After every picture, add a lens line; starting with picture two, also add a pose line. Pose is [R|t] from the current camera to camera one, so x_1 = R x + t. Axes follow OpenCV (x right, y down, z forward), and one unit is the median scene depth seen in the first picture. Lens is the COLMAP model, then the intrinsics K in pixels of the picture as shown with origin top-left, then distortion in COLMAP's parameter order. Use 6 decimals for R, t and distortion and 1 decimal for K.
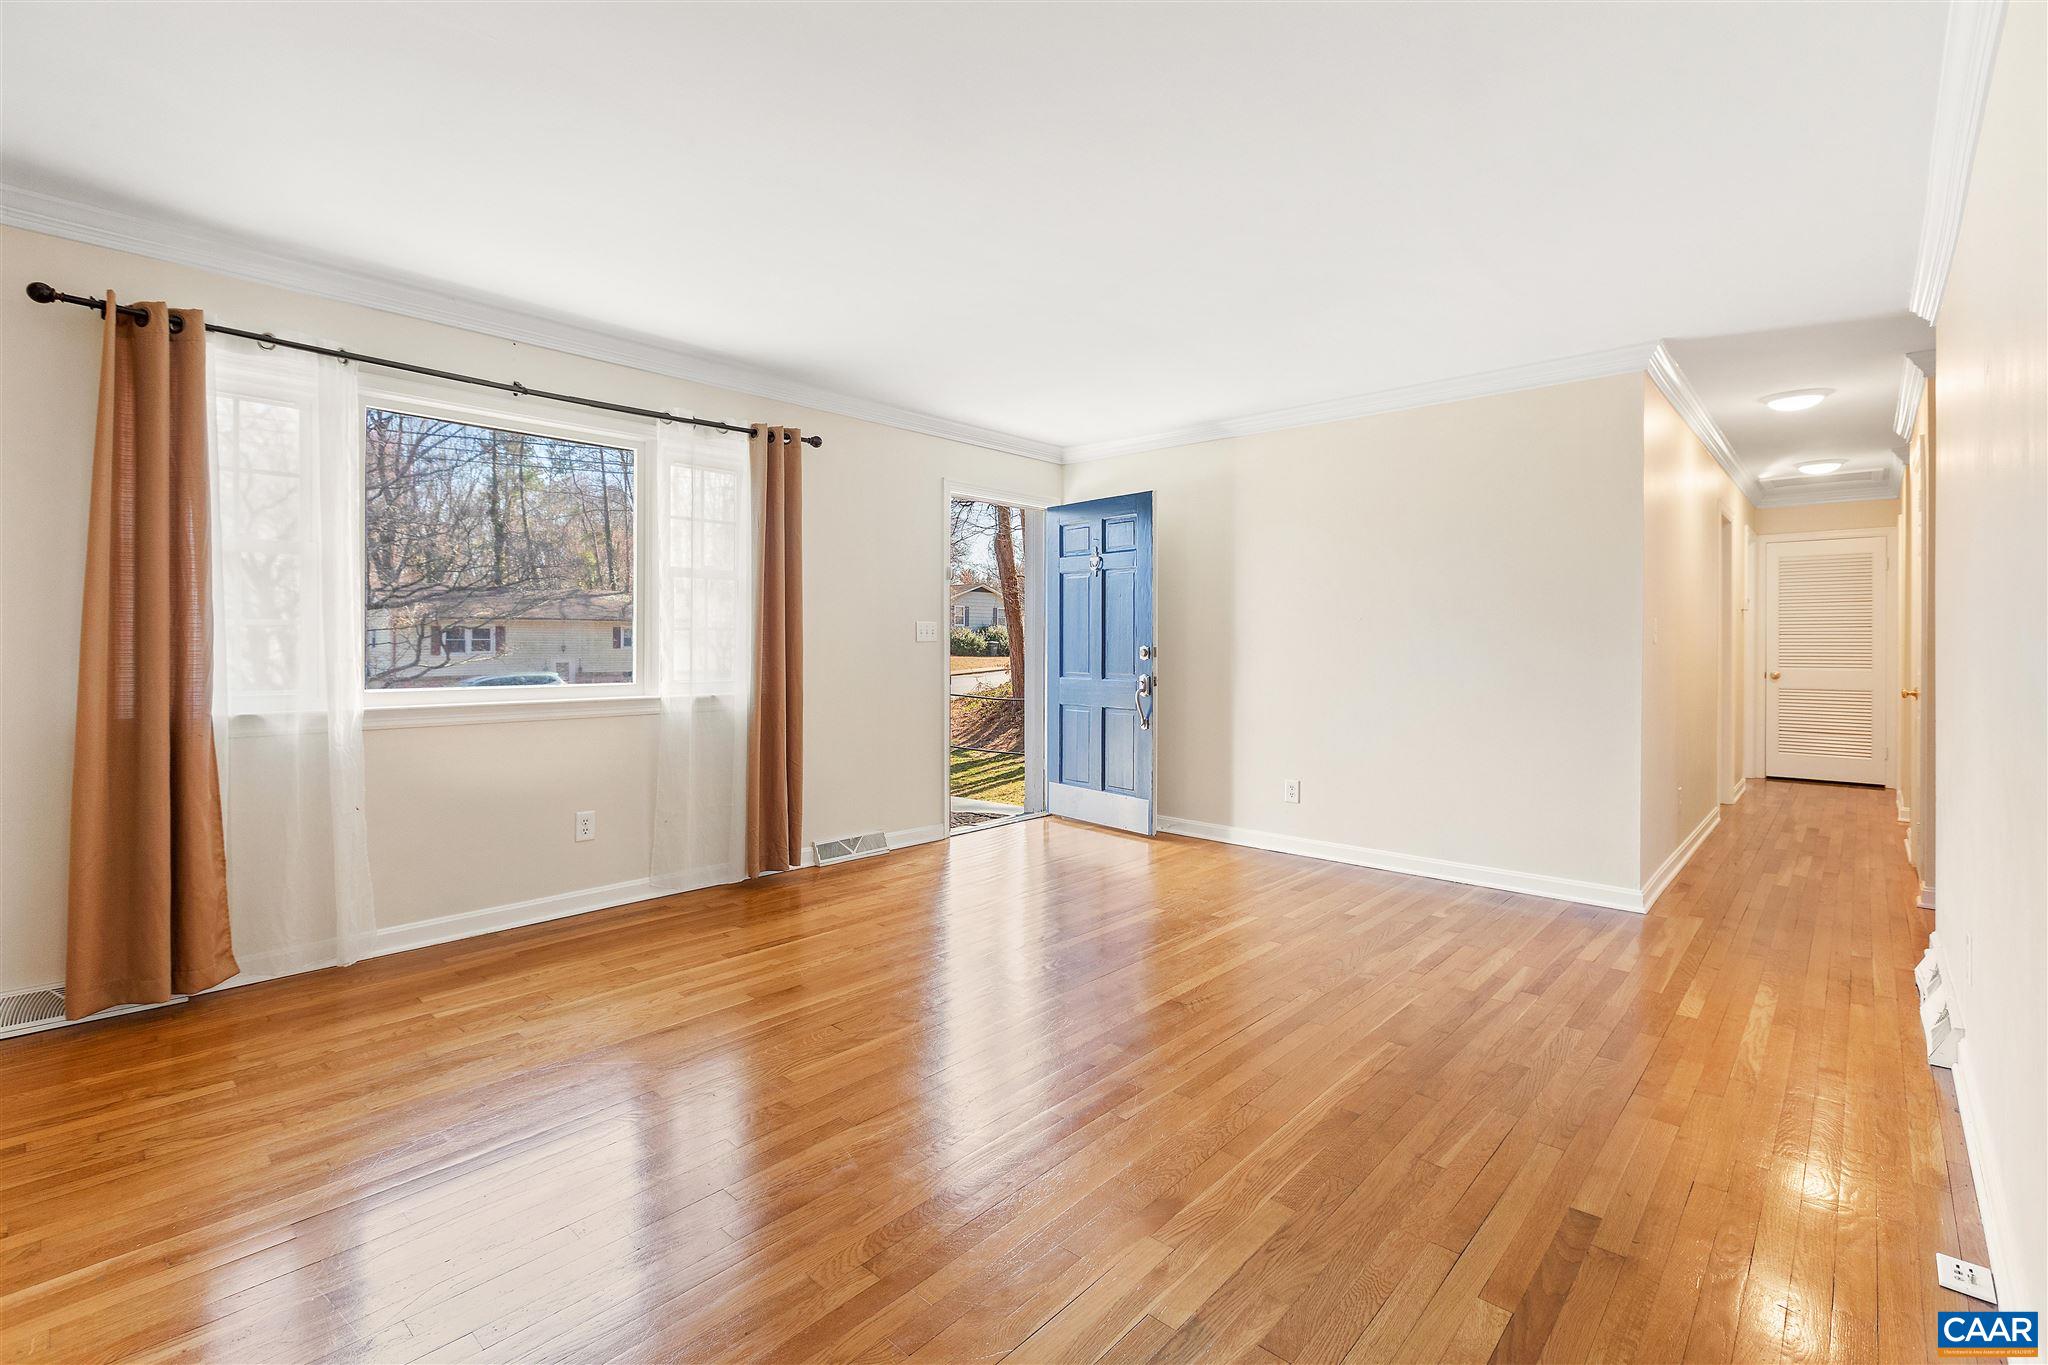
lens RADIAL K [[912.0, 0, 1008.3], [0, 912.0, 645.4], [0, 0, 1]] dist [-0.003224, -0.001166]
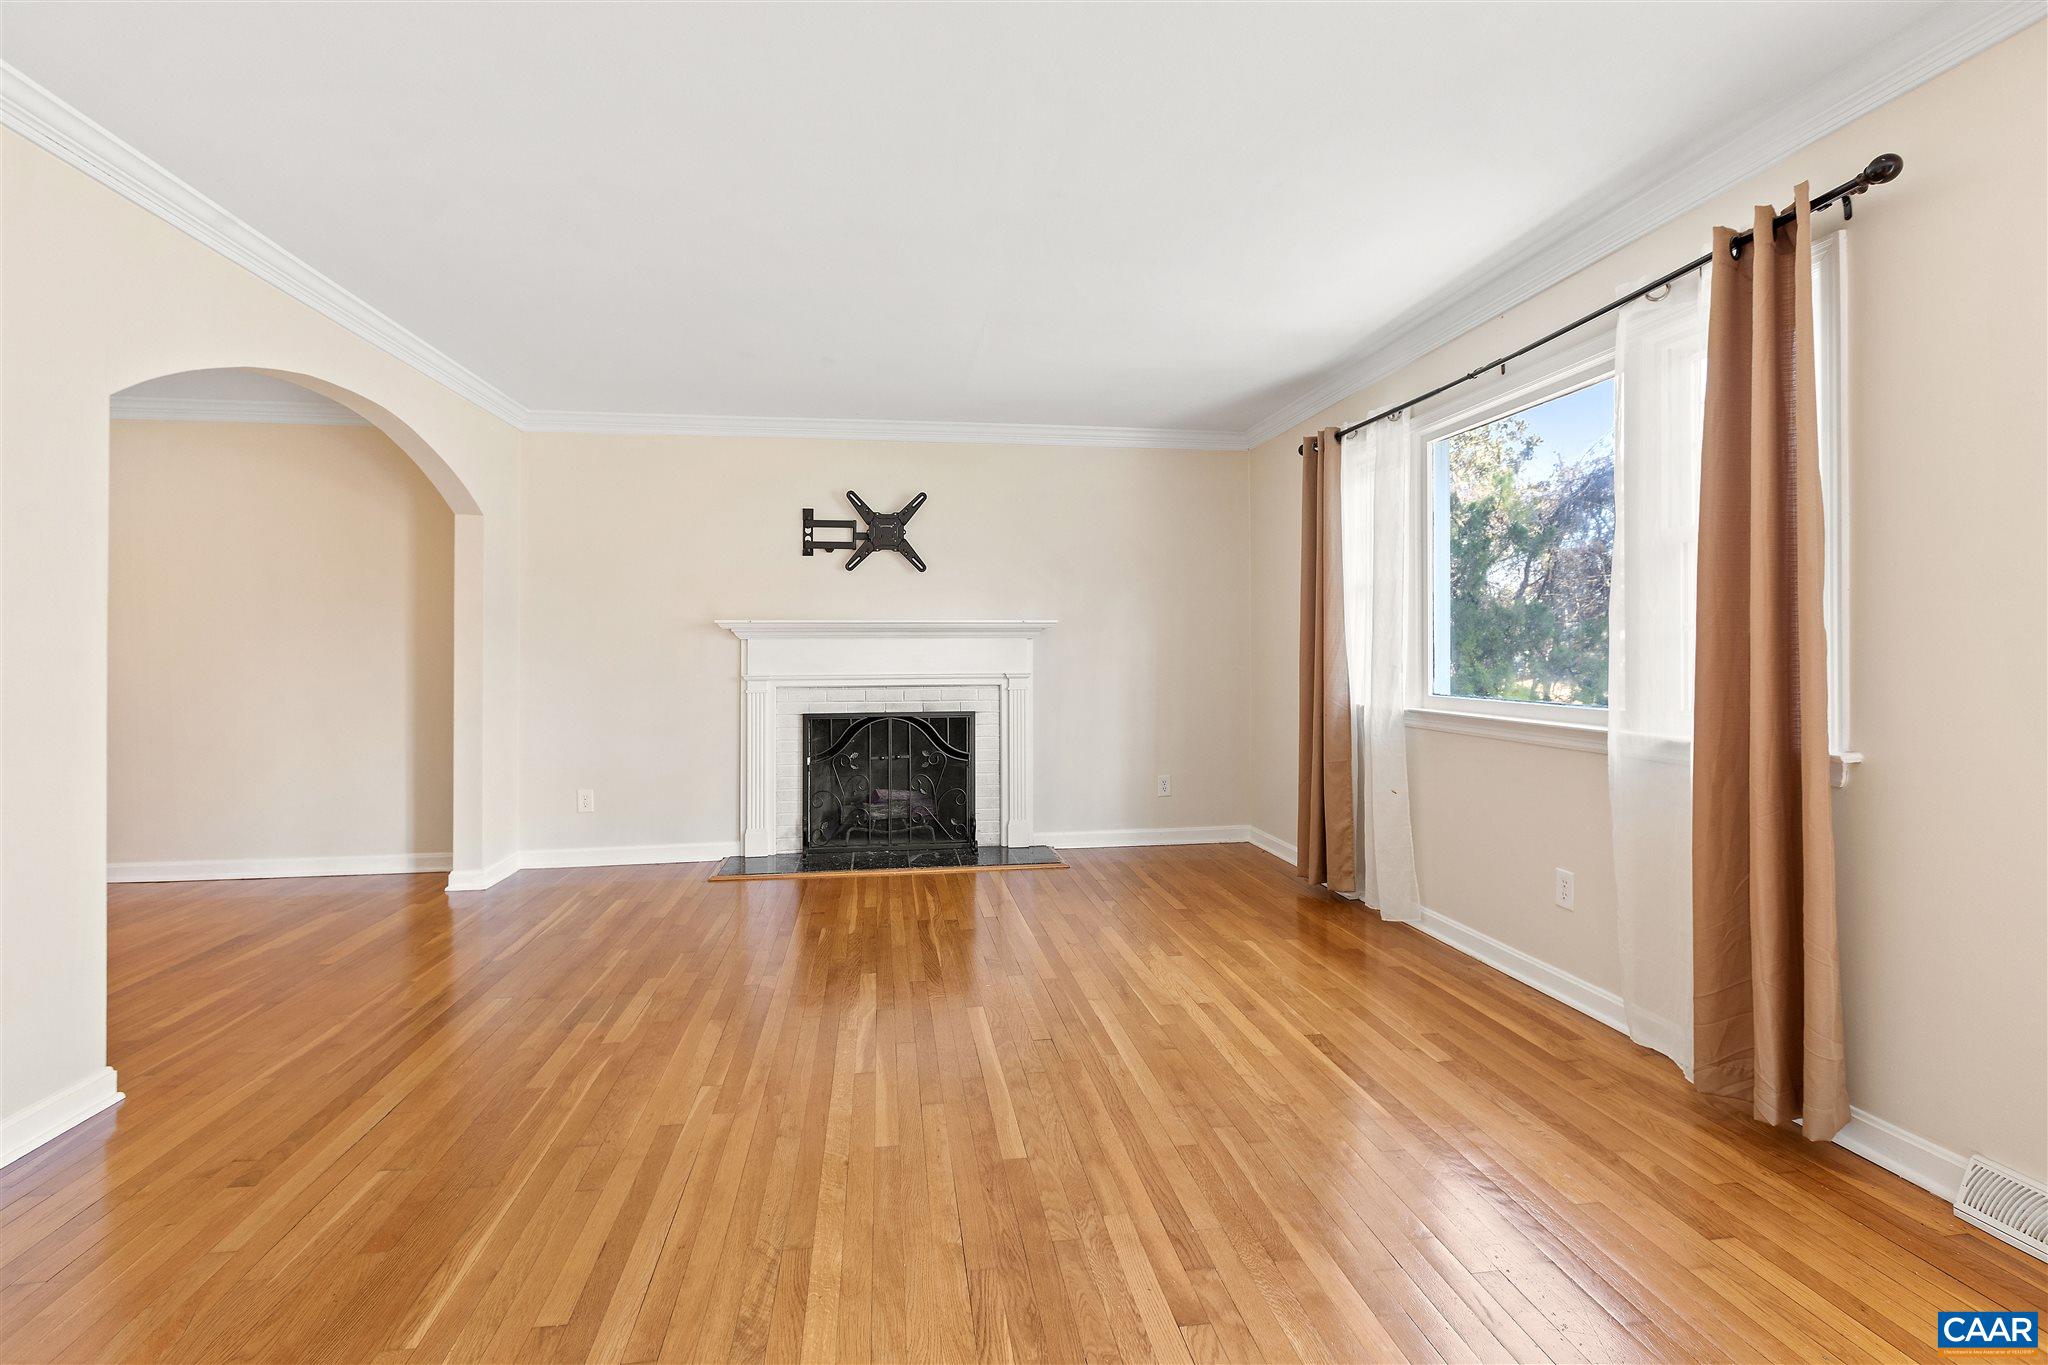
lens RADIAL K [[912.0, 0, 1026.6], [0, 912.0, 652.9], [0, 0, 1]] dist [-0.003224, -0.001166]
pose [[-0.614032, -0.000646, -0.789281, 0.531356], [0.003057, 0.999990, -0.003197, -0.000551], [0.789275, -0.004376, -0.614024, 1.394931]]
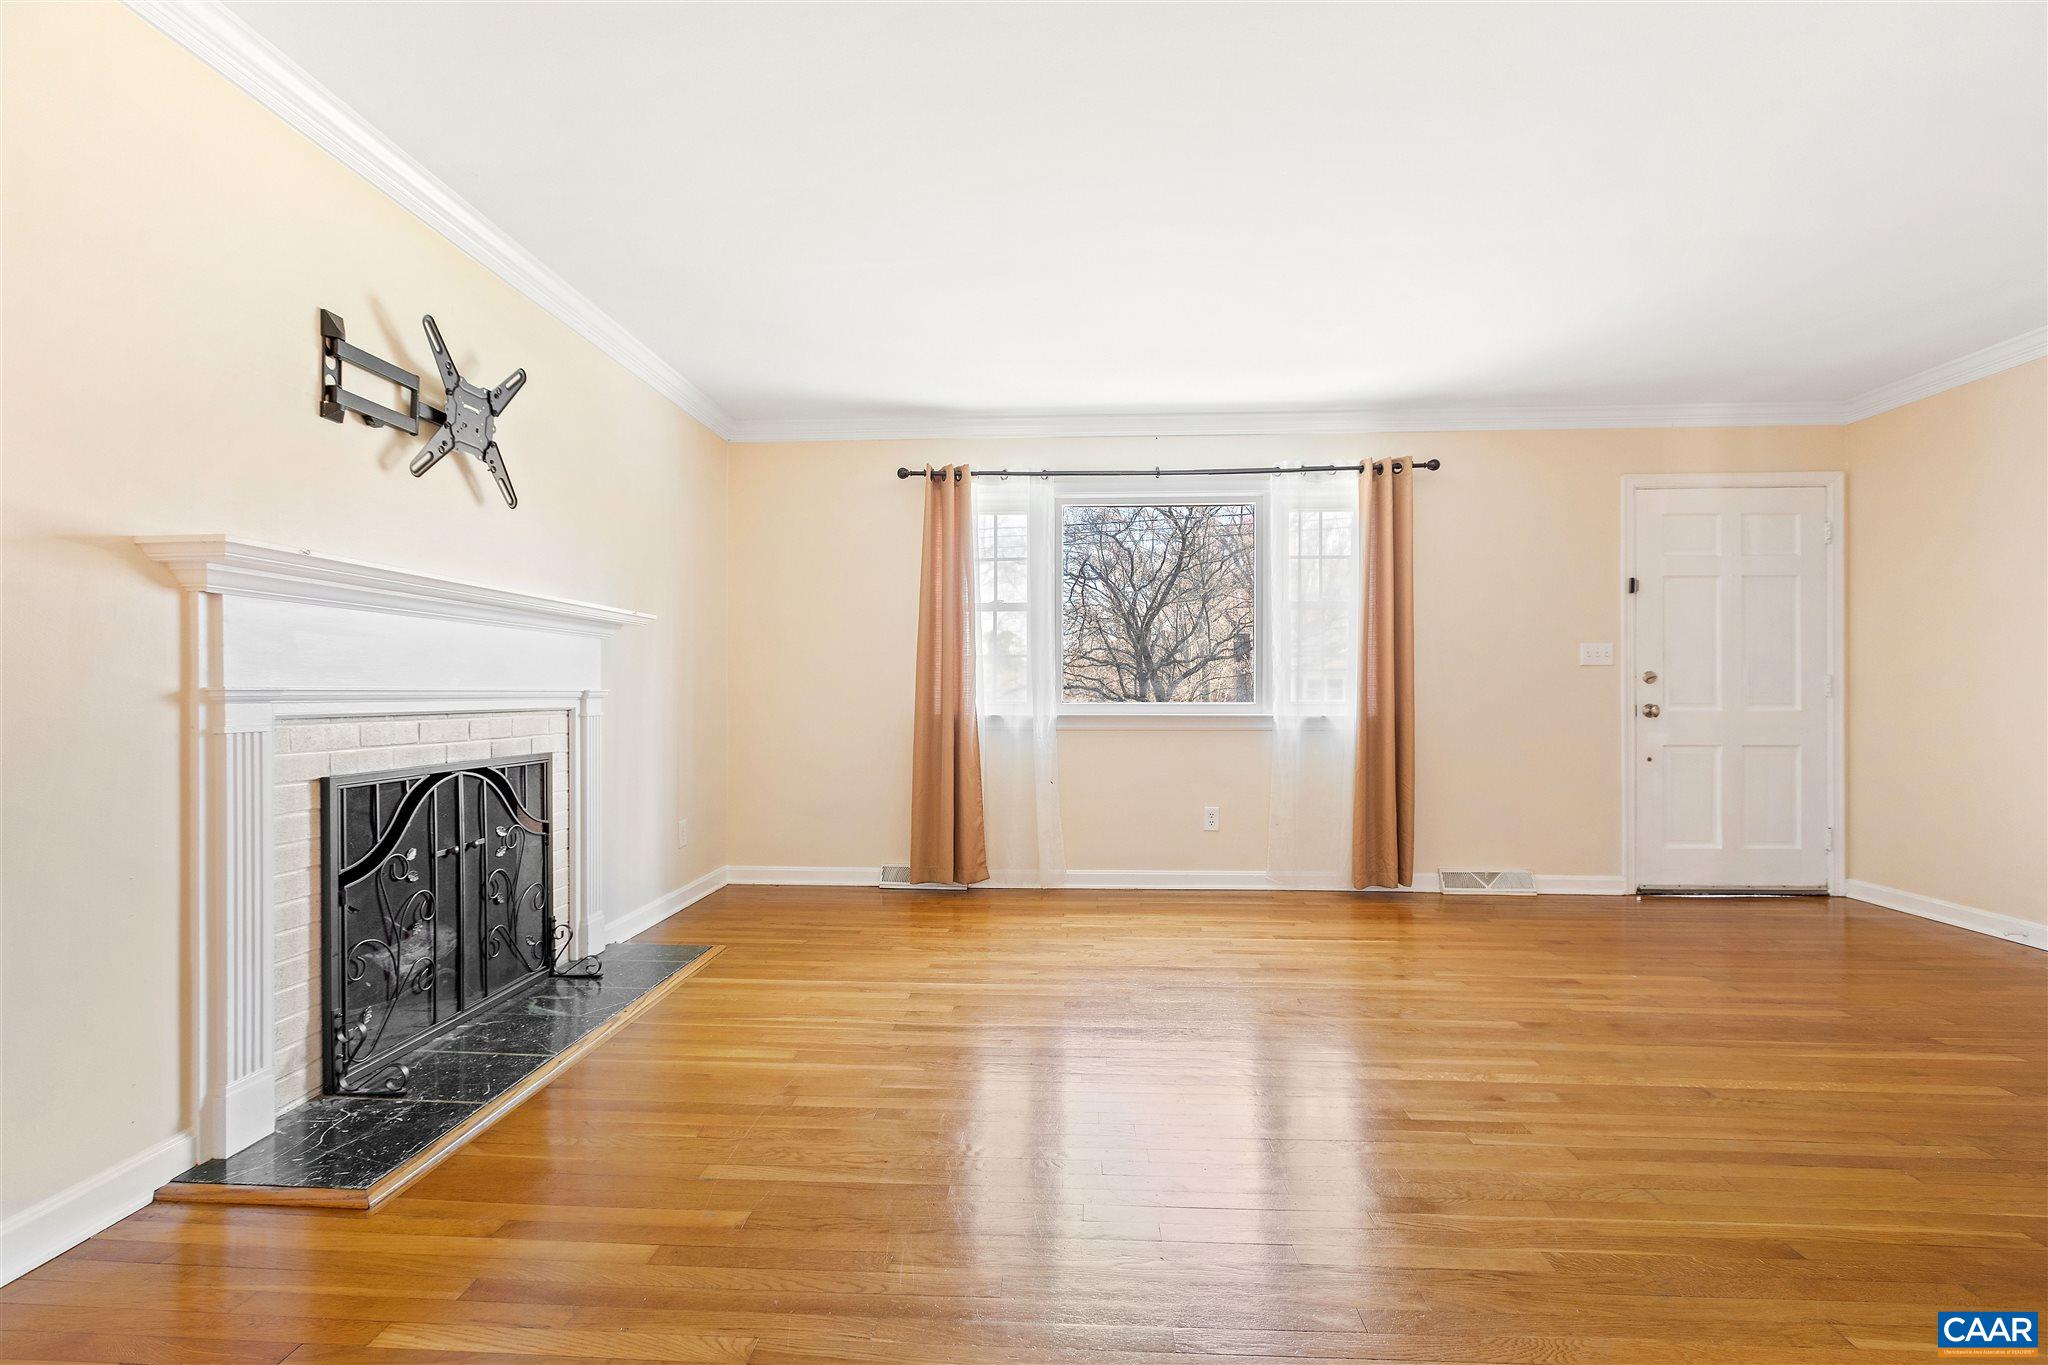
lens RADIAL K [[912.0, 0, 1020.6], [0, 912.0, 691.1], [0, 0, 1]] dist [-0.003224, -0.001166]
pose [[0.641200, -0.002946, -0.767368, 0.386658], [0.001332, 0.999995, -0.002726, 0.037581], [0.767373, 0.000725, 0.641201, 0.024904]]
